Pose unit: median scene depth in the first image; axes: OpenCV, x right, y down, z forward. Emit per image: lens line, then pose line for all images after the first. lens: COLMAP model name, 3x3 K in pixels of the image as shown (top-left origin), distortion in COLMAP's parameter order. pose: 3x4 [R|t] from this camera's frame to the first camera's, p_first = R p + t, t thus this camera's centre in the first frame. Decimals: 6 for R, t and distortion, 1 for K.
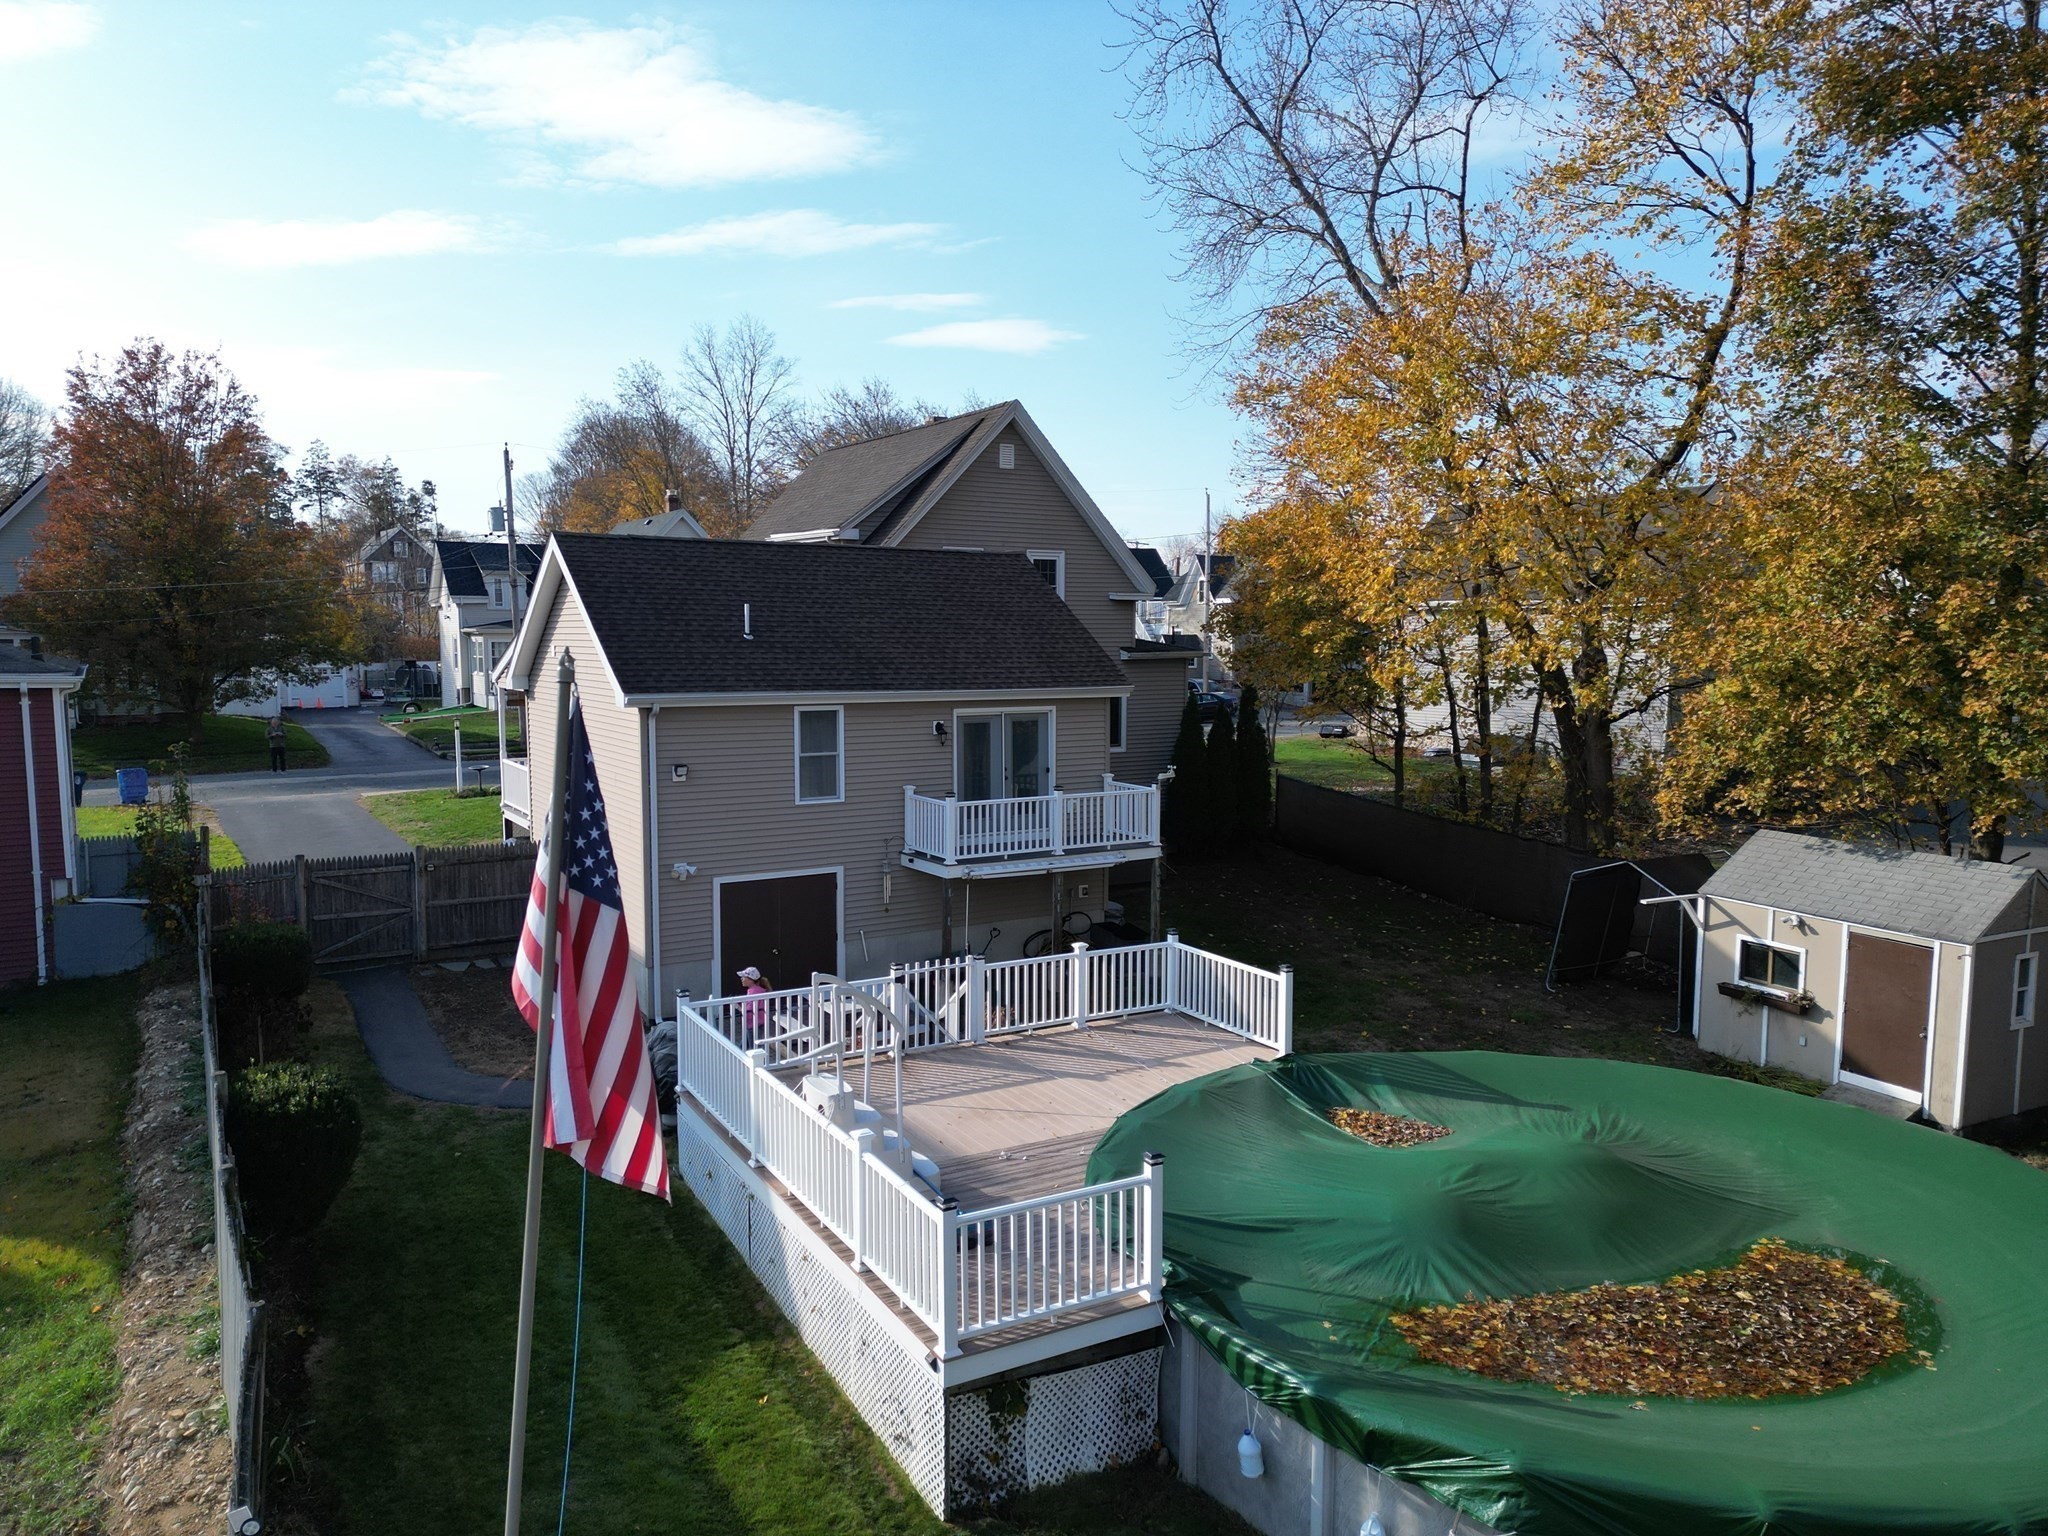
lens RADIAL K [[1414.0, 0, 1024.0], [0, 1414.0, 768.0], [0, 0, 1]] dist [0.104834, -0.107251]
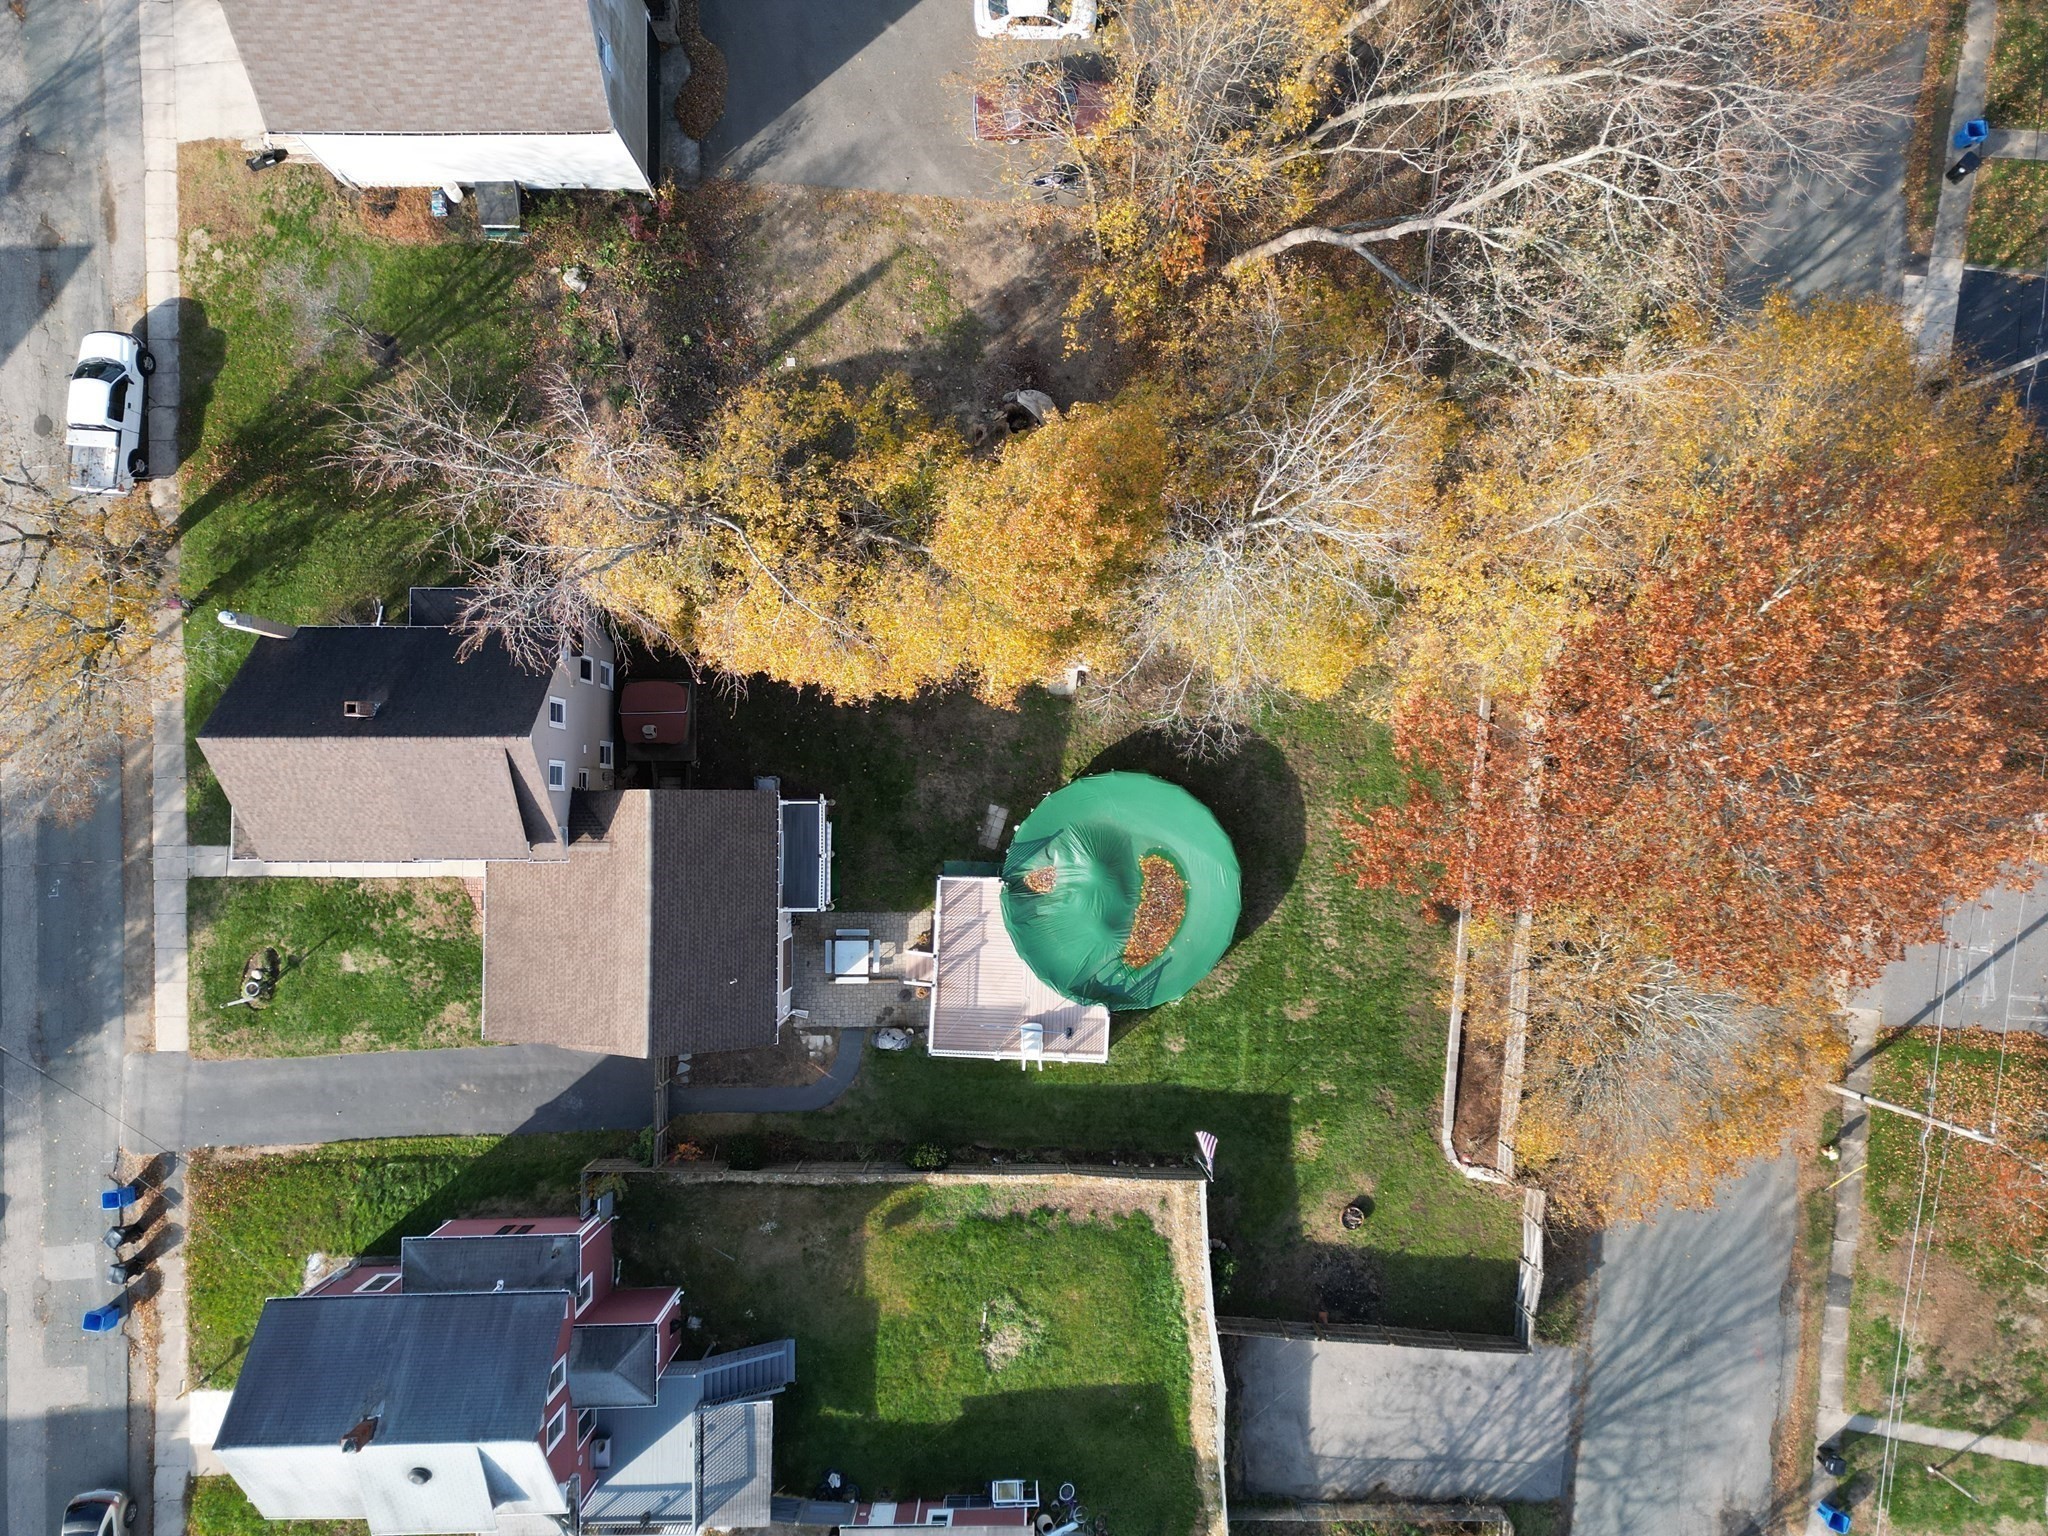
lens RADIAL K [[1421.9, 0, 1024.0], [0, 1421.9, 768.0], [0, 0, 1]] dist [0.078306, -0.069403]
pose [[0.523275, -0.851928, 0.020046, 0.334873], [0.092610, 0.080236, 0.992464, -2.770310], [-0.847117, -0.517475, 0.120882, 0.644357]]
